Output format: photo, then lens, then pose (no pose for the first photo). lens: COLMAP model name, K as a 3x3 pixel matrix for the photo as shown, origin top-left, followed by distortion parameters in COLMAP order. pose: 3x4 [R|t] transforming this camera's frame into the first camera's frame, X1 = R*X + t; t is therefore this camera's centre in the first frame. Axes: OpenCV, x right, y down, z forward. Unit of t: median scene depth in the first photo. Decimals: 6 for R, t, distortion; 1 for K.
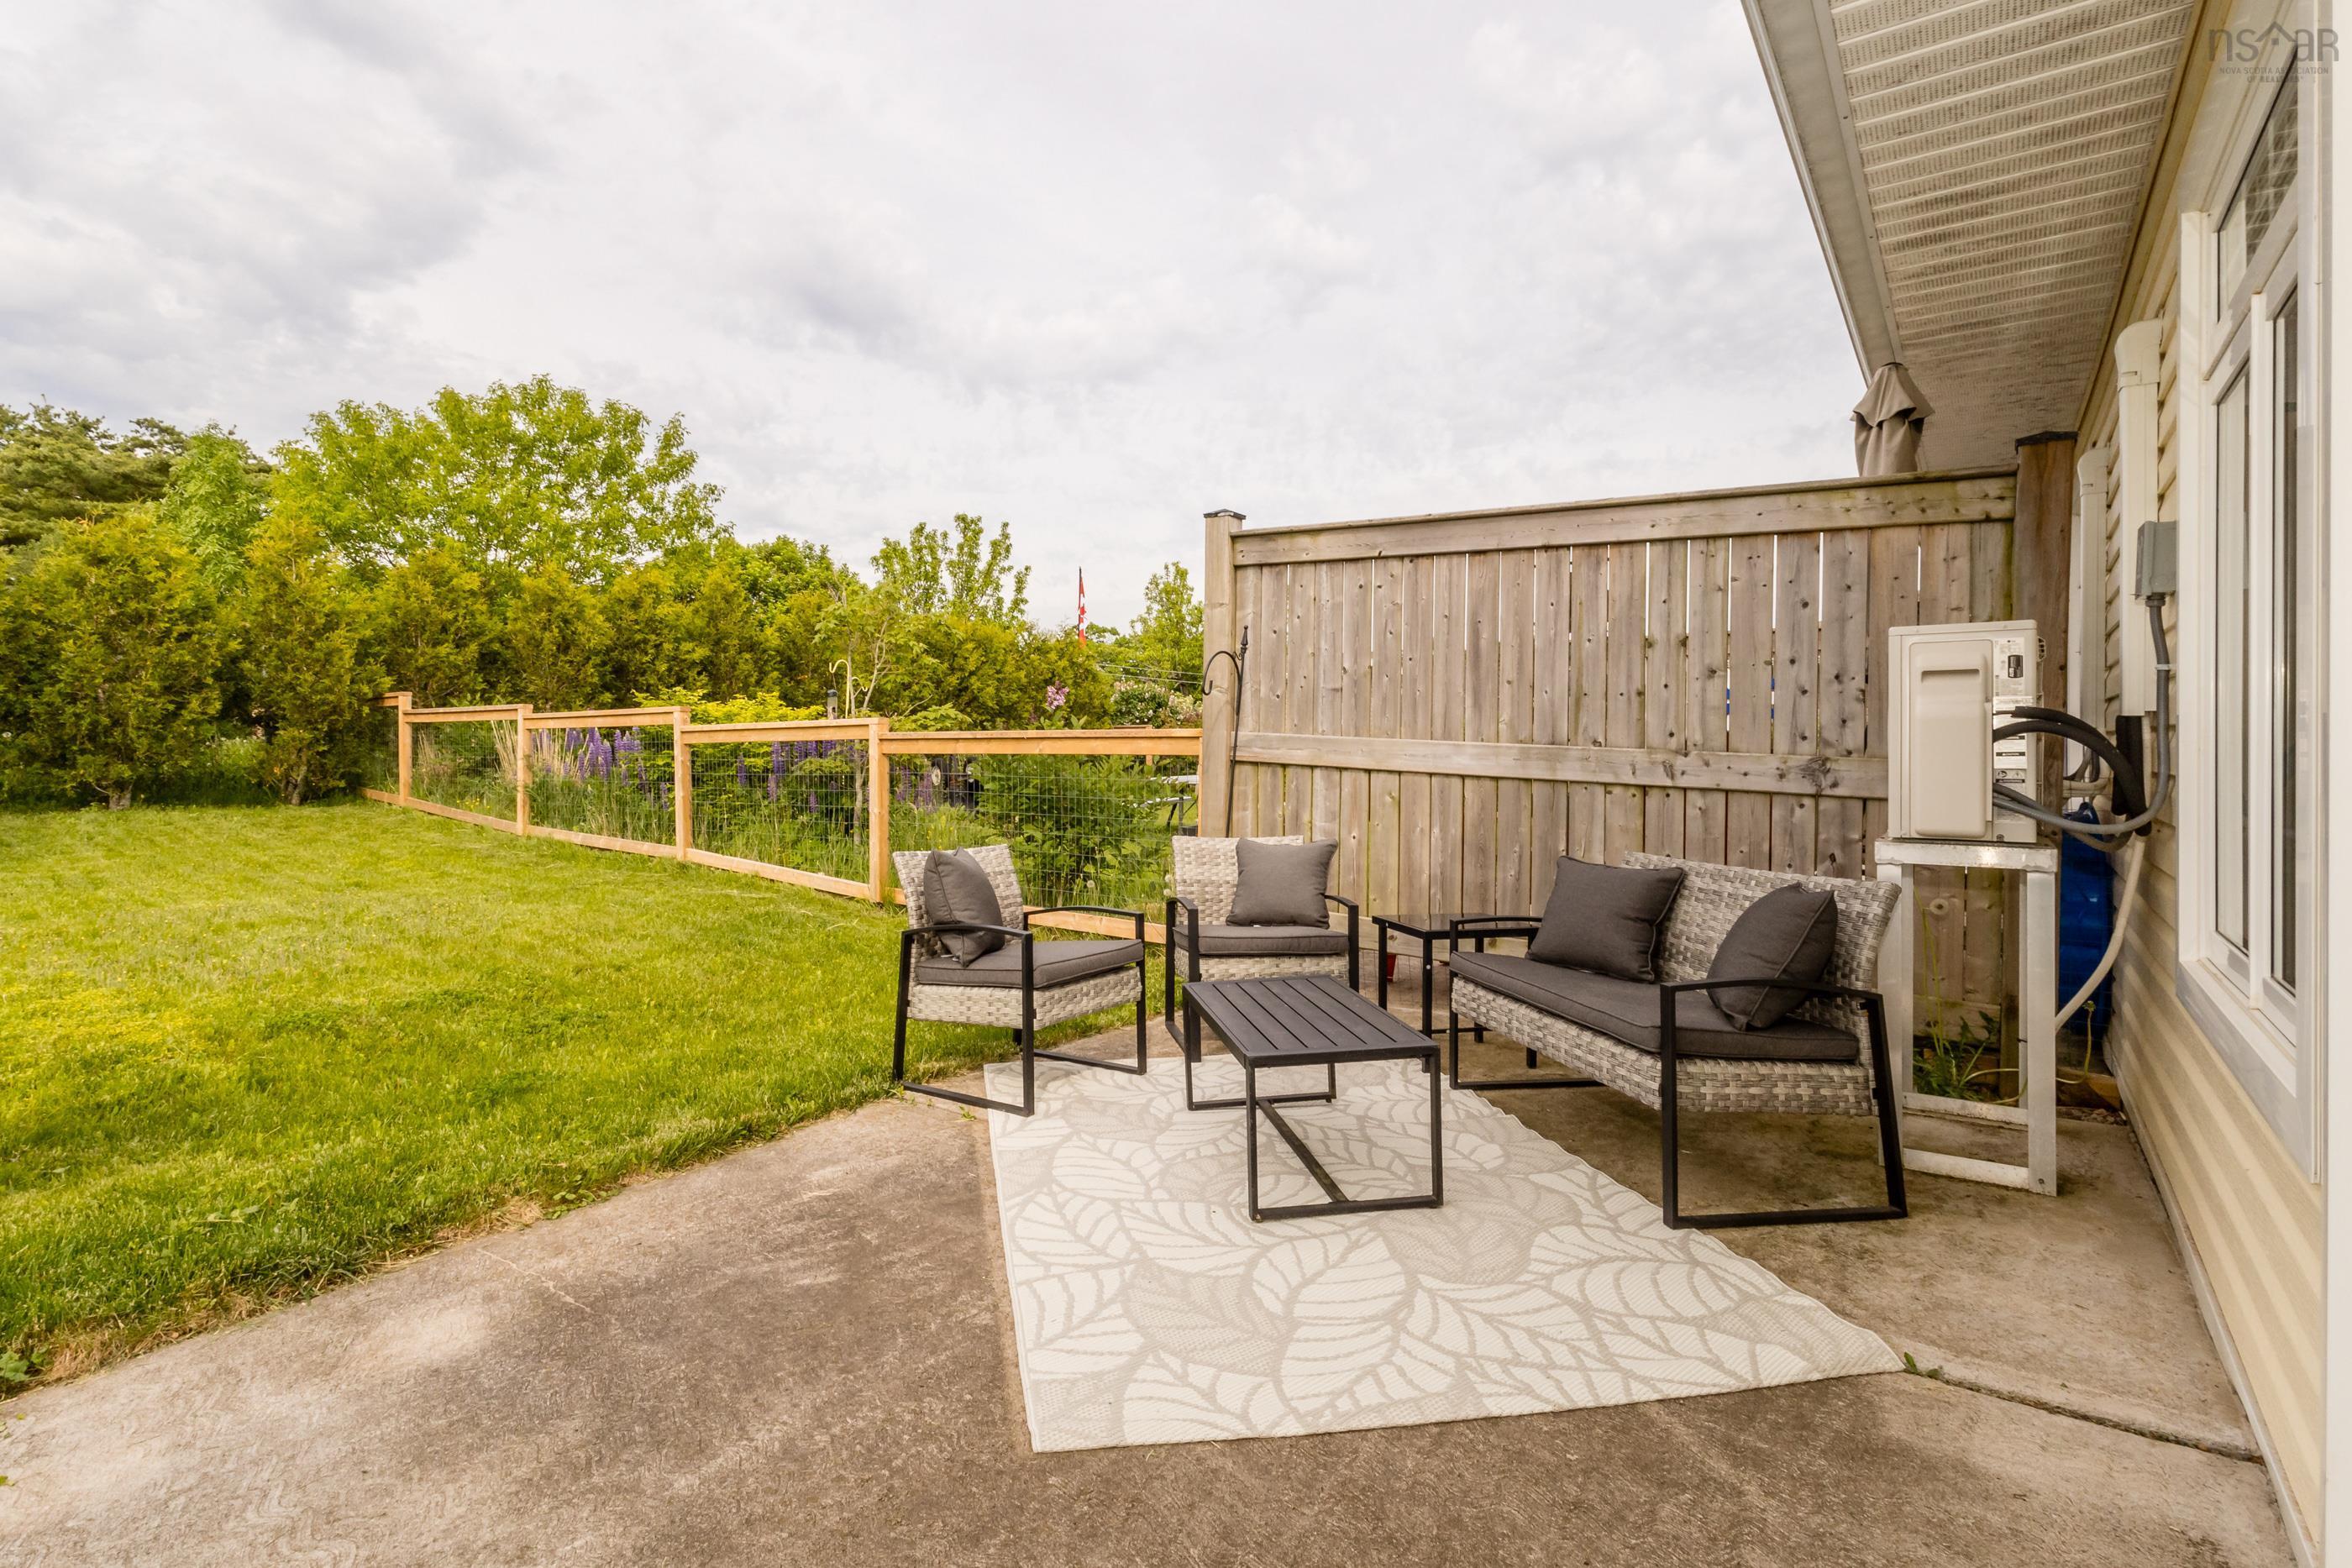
lens RADIAL K [[1081.5, 0, 1141.7], [0, 1081.5, 750.1], [0, 0, 1]] dist [0.002022, 0.000595]
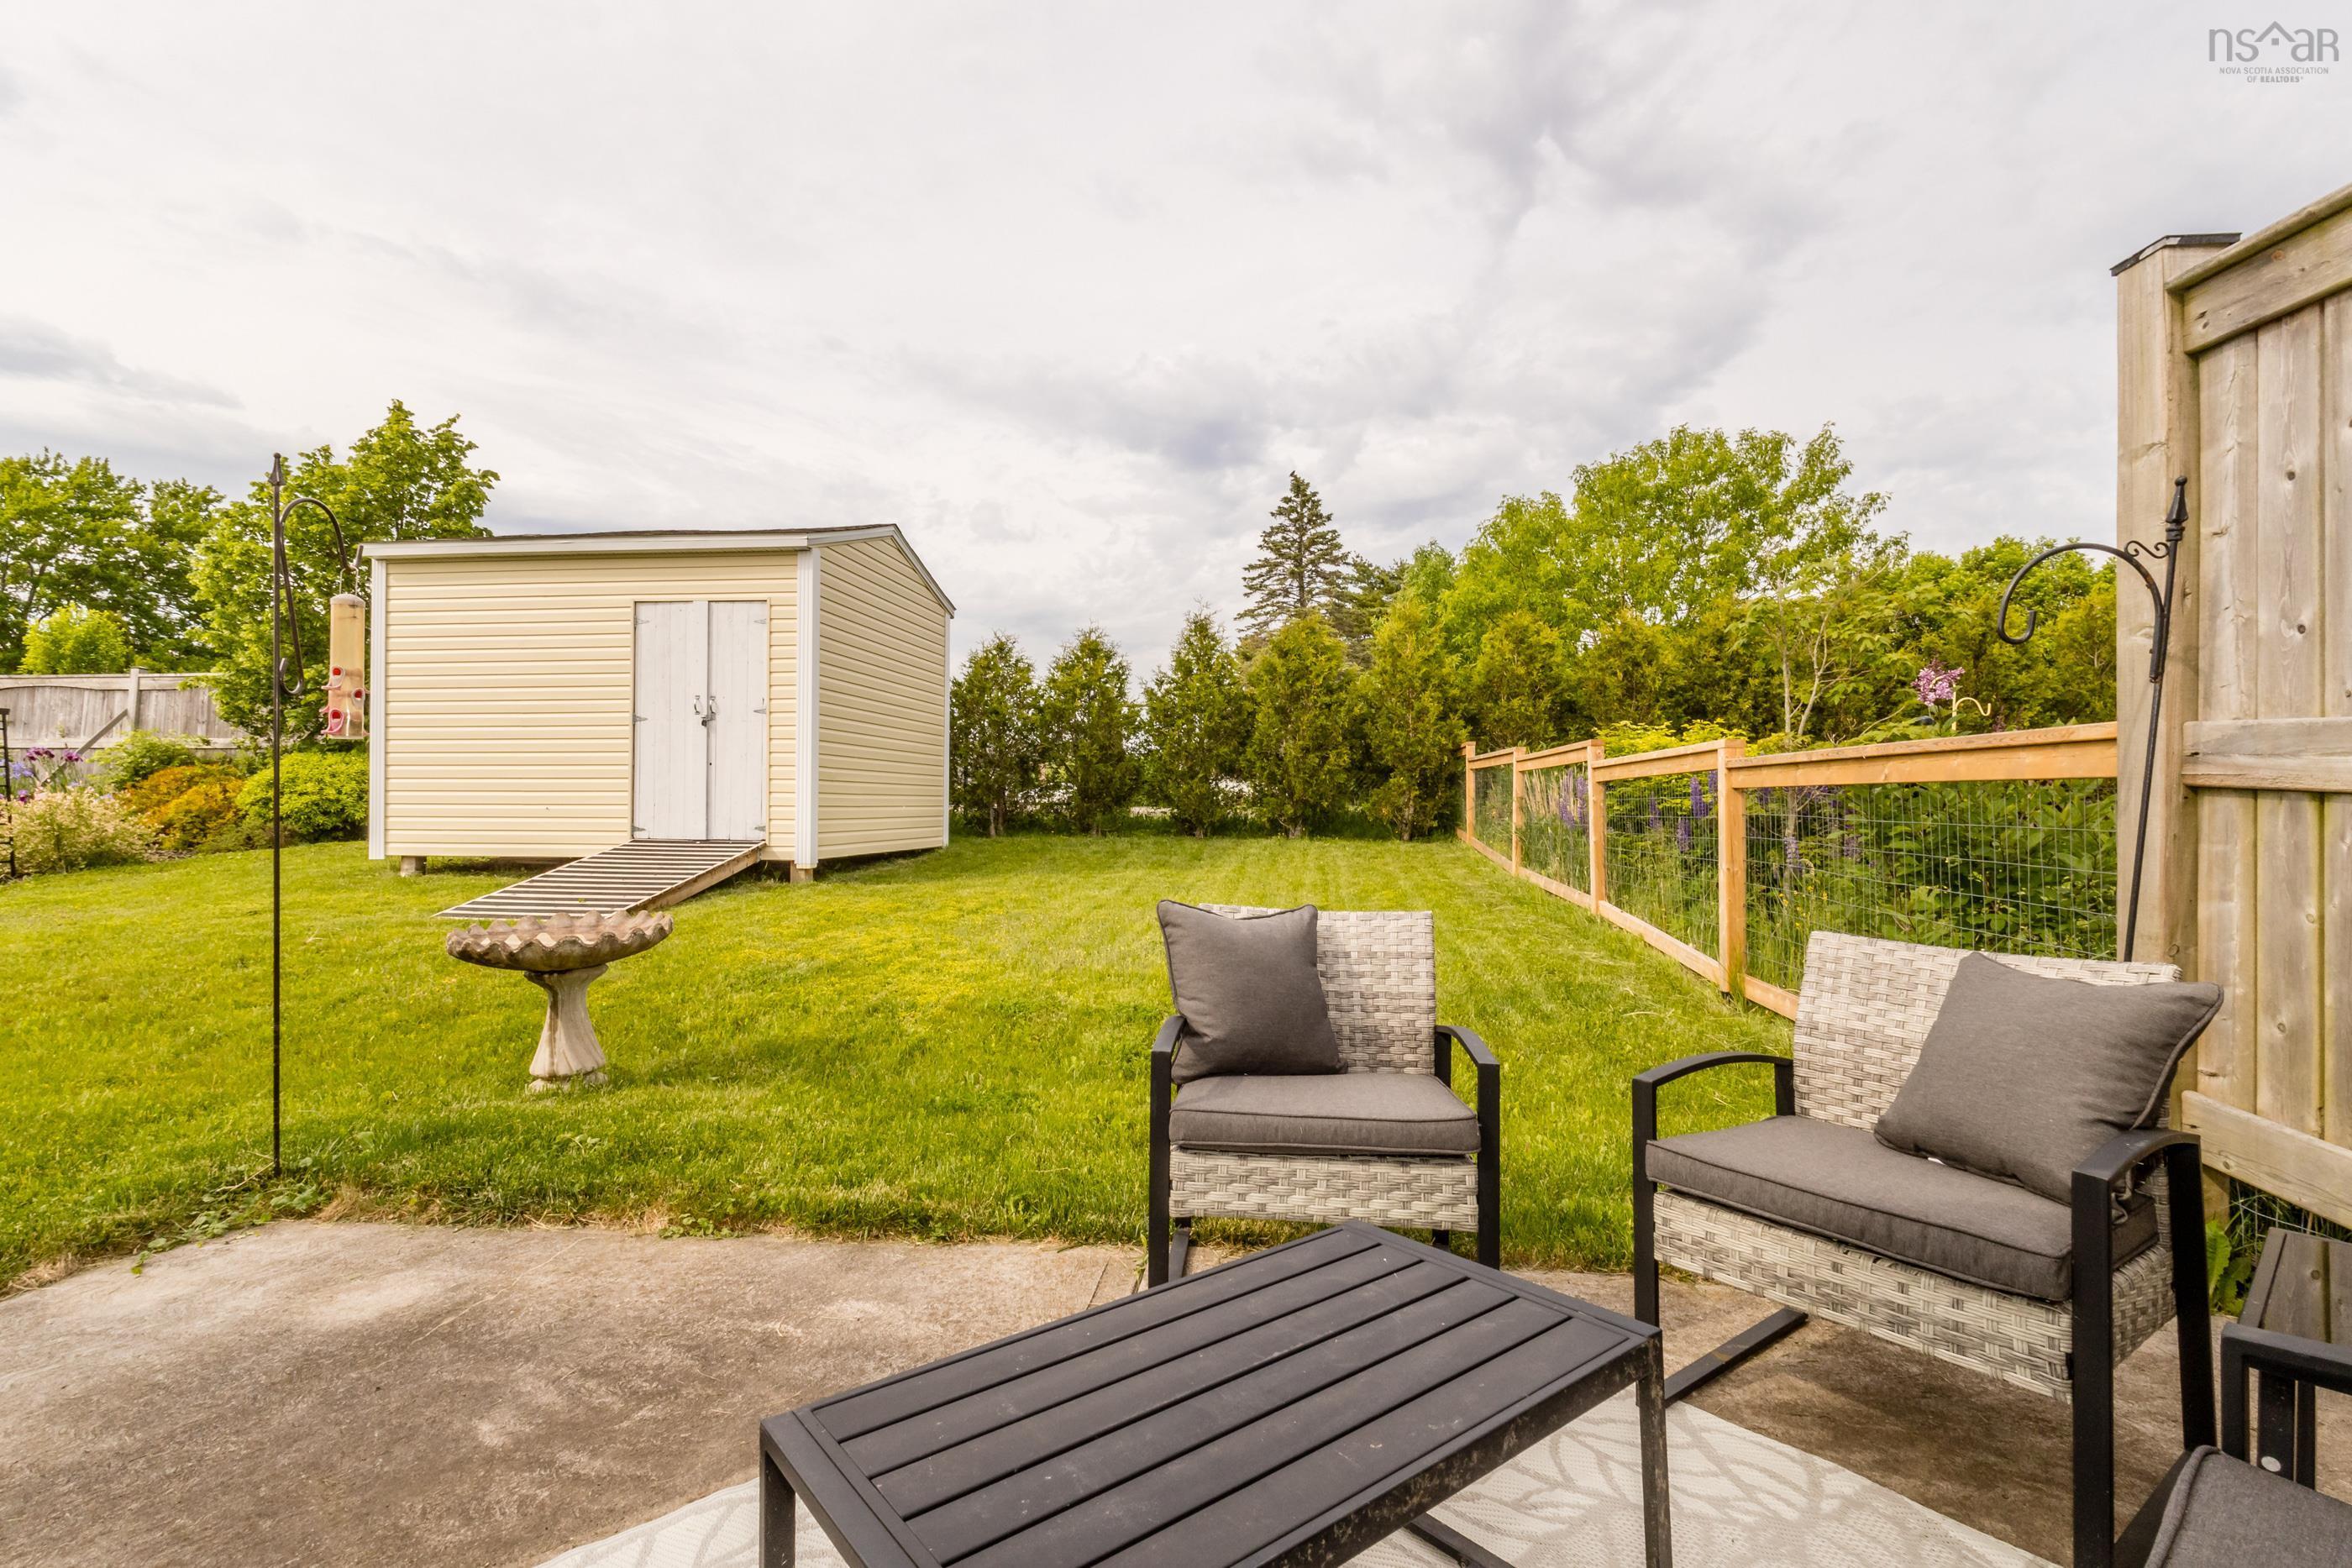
lens RADIAL K [[1081.5, 0, 1201.6], [0, 1081.5, 777.0], [0, 0, 1]] dist [0.002022, 0.000595]
pose [[0.525173, -0.015919, -0.850847, 0.132678], [-0.005816, 0.999735, -0.022294, 0.009728], [0.850976, 0.016657, 0.524941, 0.219936]]
